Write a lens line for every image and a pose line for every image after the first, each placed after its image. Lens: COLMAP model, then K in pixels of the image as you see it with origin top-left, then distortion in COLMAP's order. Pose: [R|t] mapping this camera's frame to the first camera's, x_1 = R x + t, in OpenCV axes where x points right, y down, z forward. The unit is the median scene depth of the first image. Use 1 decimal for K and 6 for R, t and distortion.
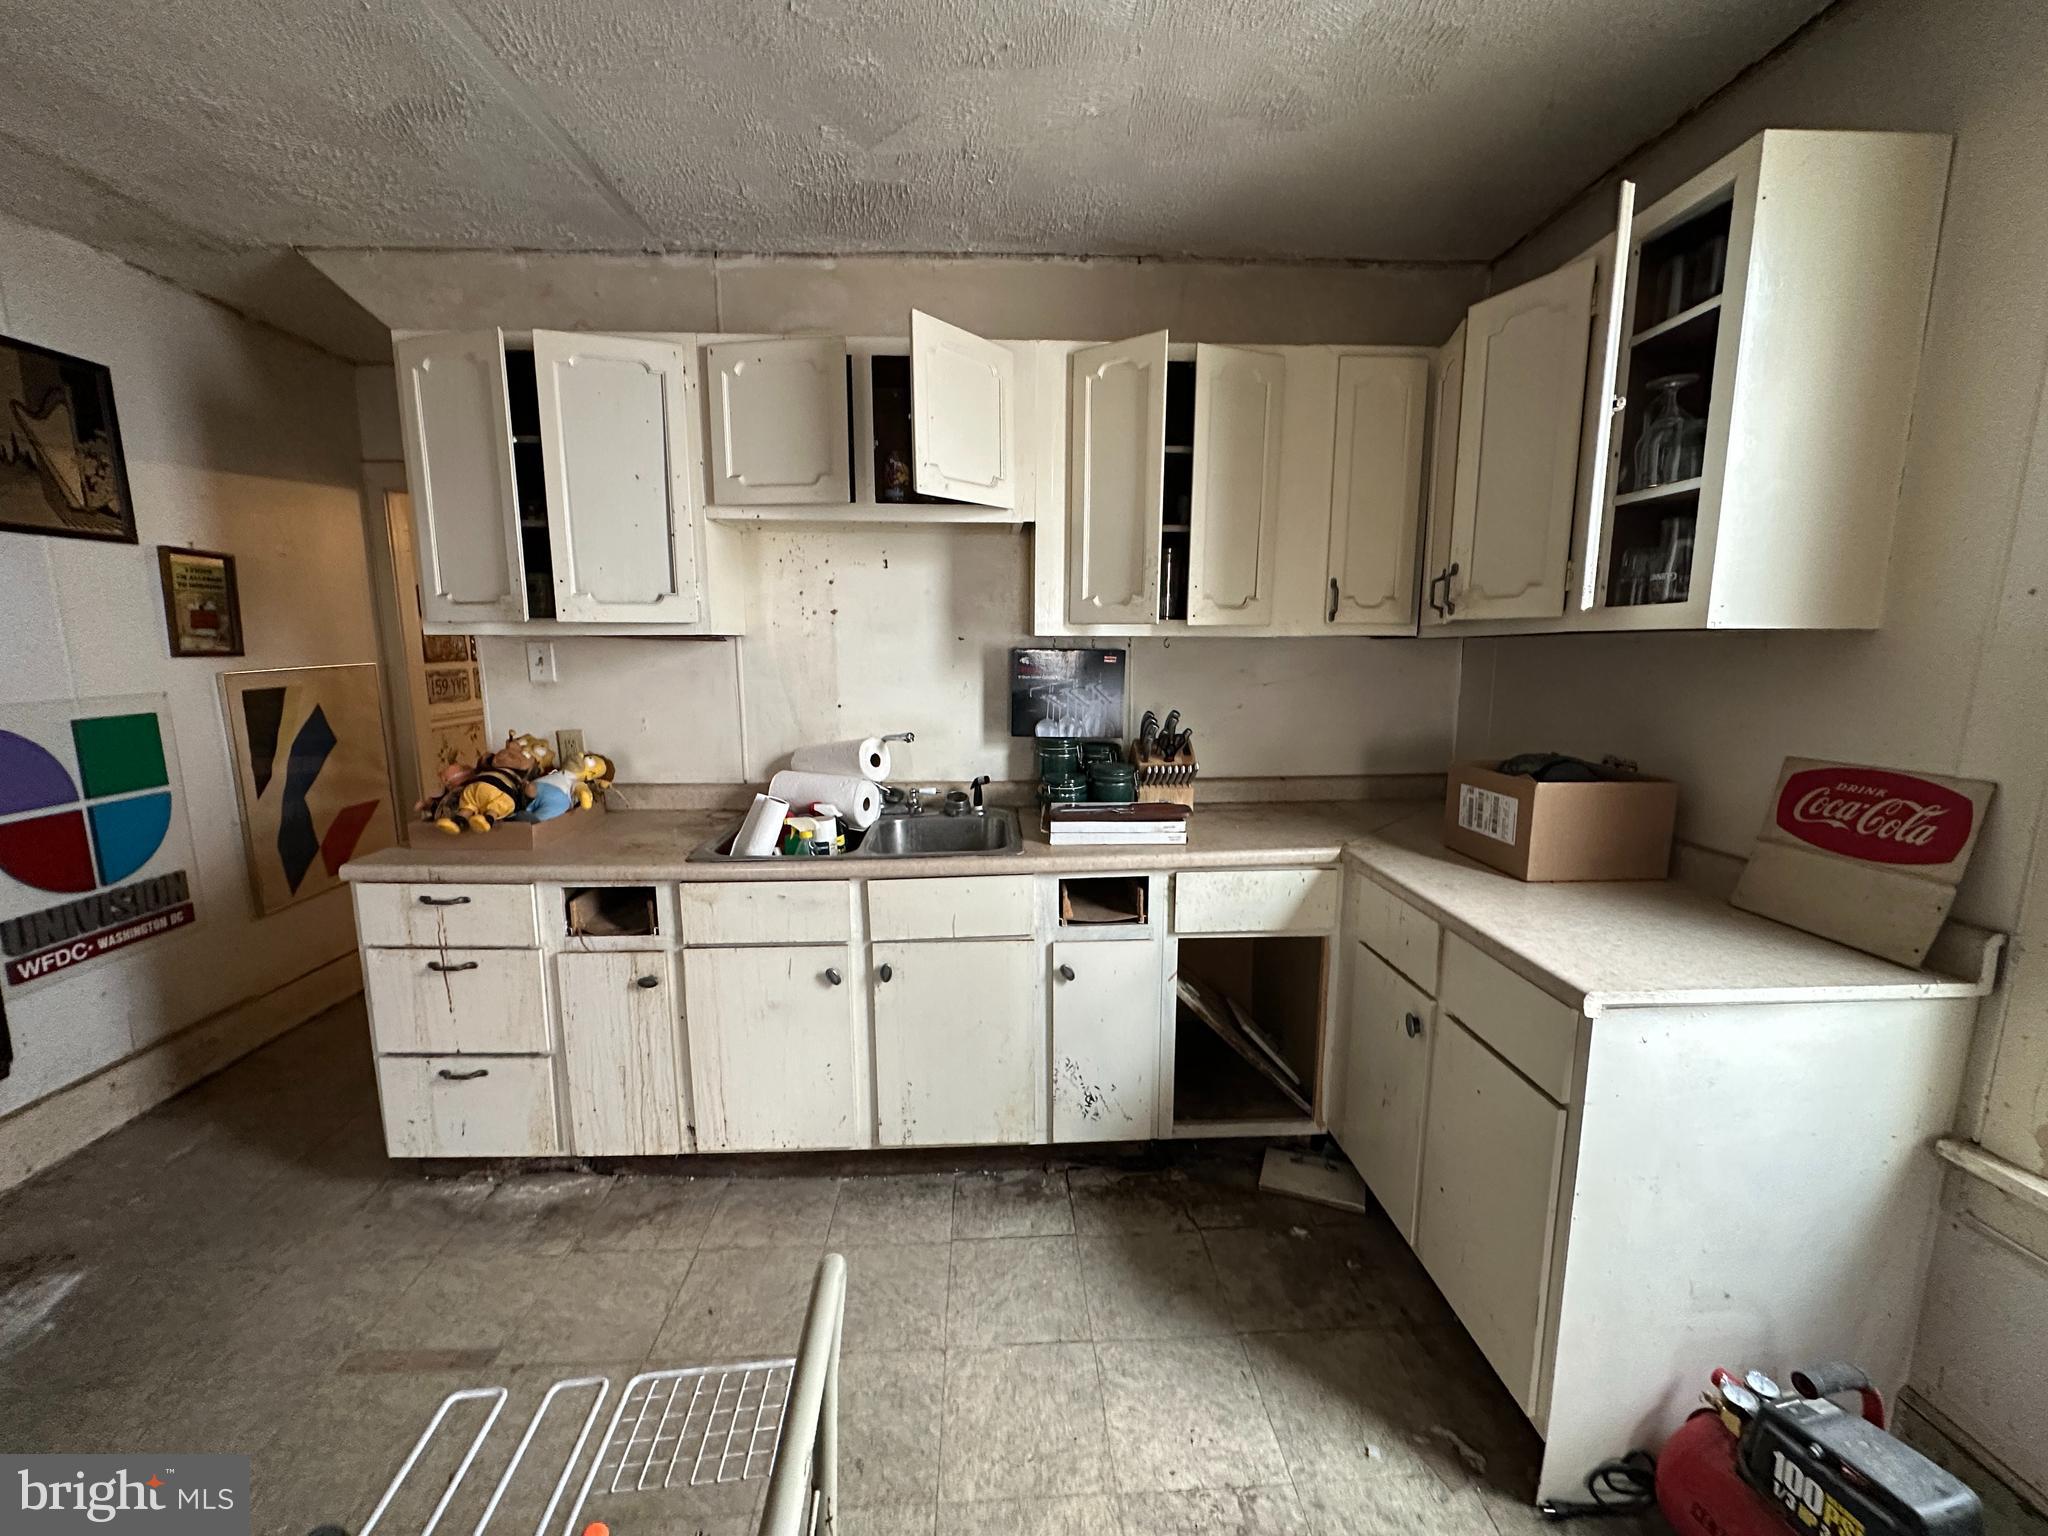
lens RADIAL K [[812.0, 0, 1024.5], [0, 812.0, 765.4], [0, 0, 1]] dist [-0.004197, 0.001193]
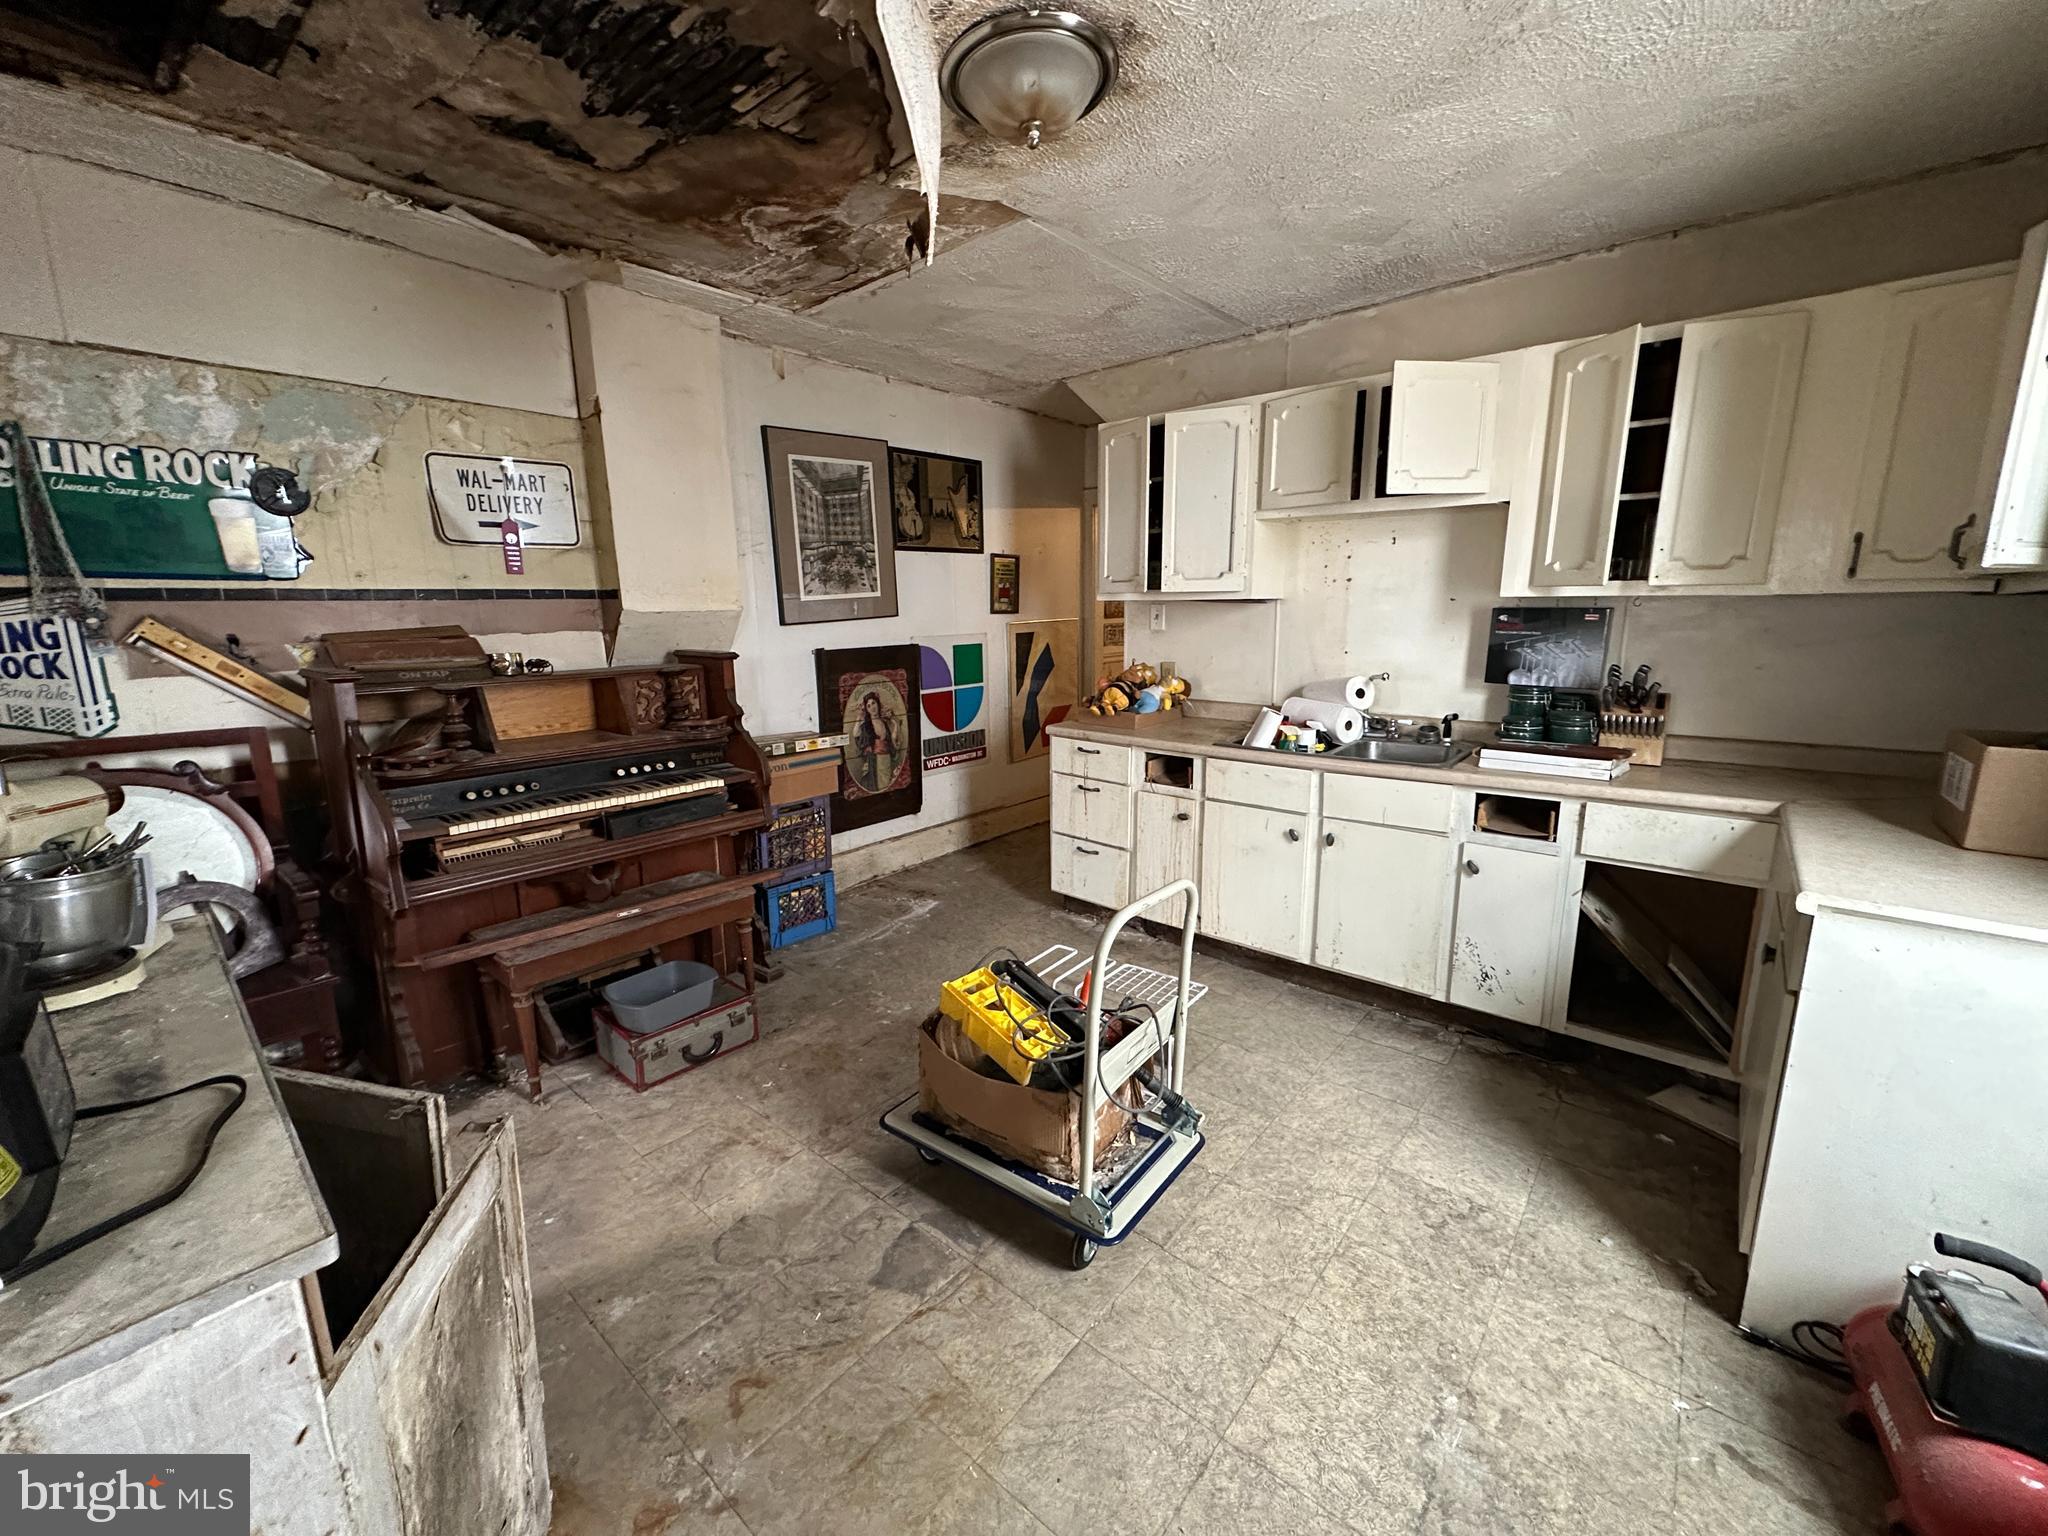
lens RADIAL K [[812.0, 0, 1024.5], [0, 812.0, 765.4], [0, 0, 1]] dist [-0.004197, 0.001193]
pose [[0.731091, 0.126441, -0.670461, 0.347725], [-0.094131, 0.991973, 0.084432, 0.055001], [0.675755, 0.001384, 0.737125, -0.374535]]
